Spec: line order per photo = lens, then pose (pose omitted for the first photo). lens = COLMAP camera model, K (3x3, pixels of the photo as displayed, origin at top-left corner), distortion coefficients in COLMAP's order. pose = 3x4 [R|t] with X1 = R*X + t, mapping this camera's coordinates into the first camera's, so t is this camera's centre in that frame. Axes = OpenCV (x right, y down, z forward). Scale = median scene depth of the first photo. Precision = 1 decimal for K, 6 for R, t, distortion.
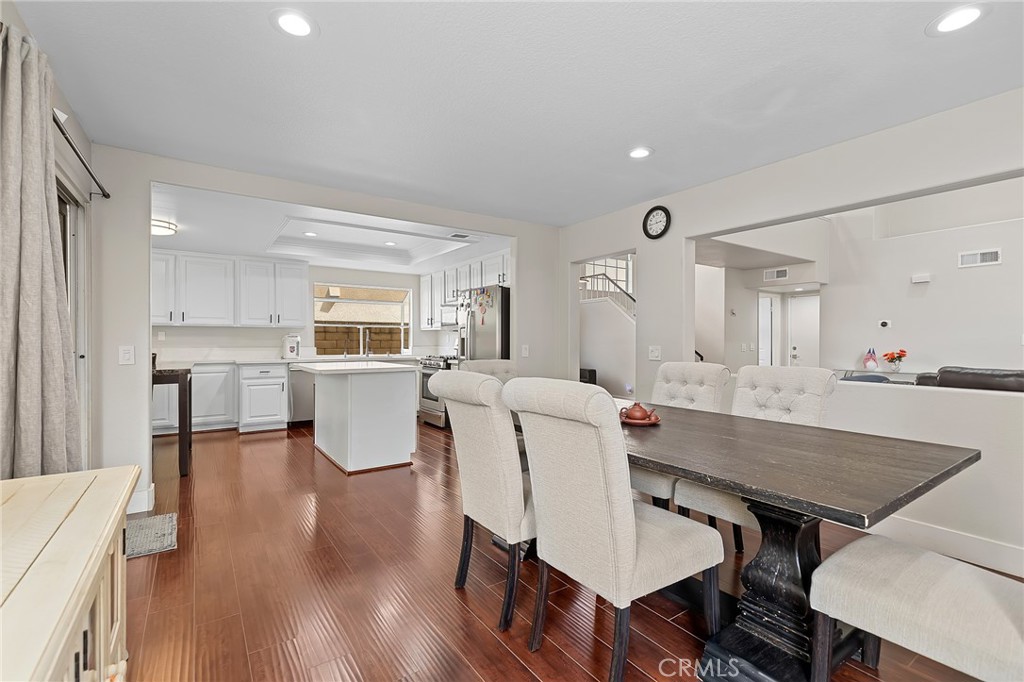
lens RADIAL K [[461.5, 0, 511.6], [0, 461.5, 343.0], [0, 0, 1]] dist [0.004978, 0.000404]
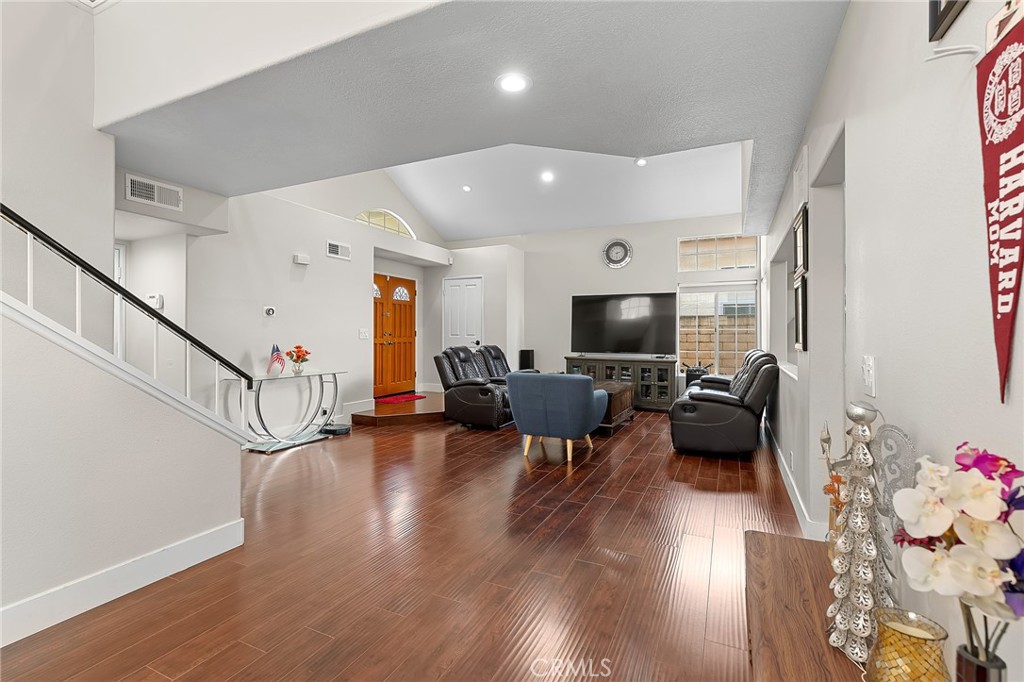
lens RADIAL K [[461.5, 0, 505.8], [0, 461.5, 335.1], [0, 0, 1]] dist [0.004978, 0.000404]
pose [[-0.495065, -0.004552, 0.868844, -0.019334], [-0.001454, 0.999989, 0.004410, -0.008455], [-0.868855, 0.000921, -0.495066, 1.202961]]
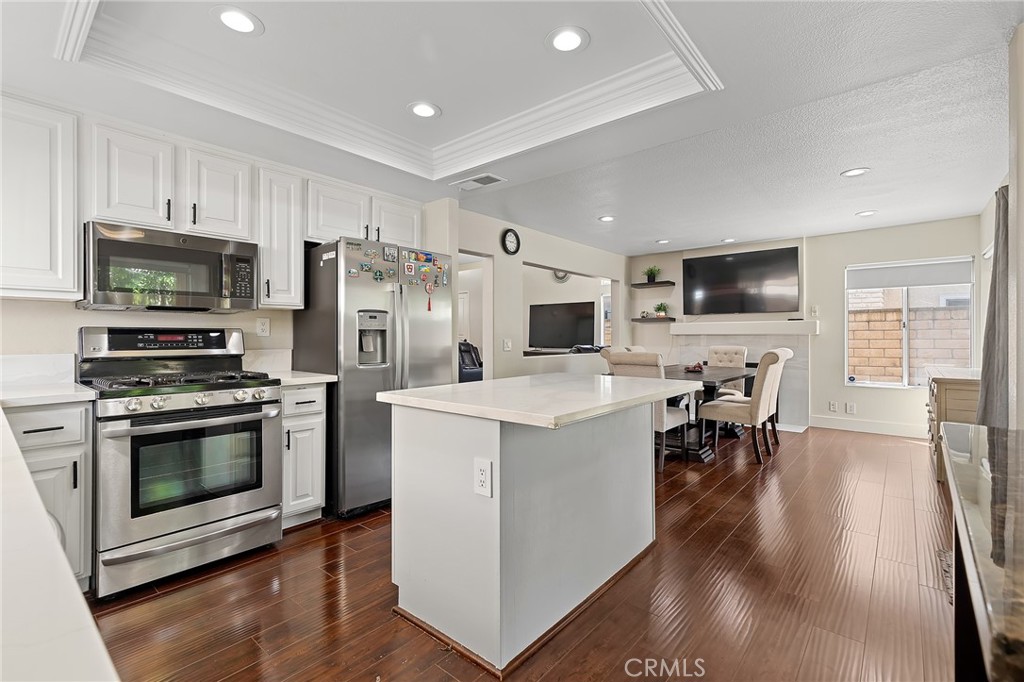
lens RADIAL K [[461.5, 0, 506.1], [0, 461.5, 334.4], [0, 0, 1]] dist [0.004978, 0.000404]
pose [[-0.260008, 0.001429, 0.965605, -0.613211], [0.004172, 0.999991, -0.000356, -0.004531], [-0.965597, 0.003936, -0.260012, 0.912348]]
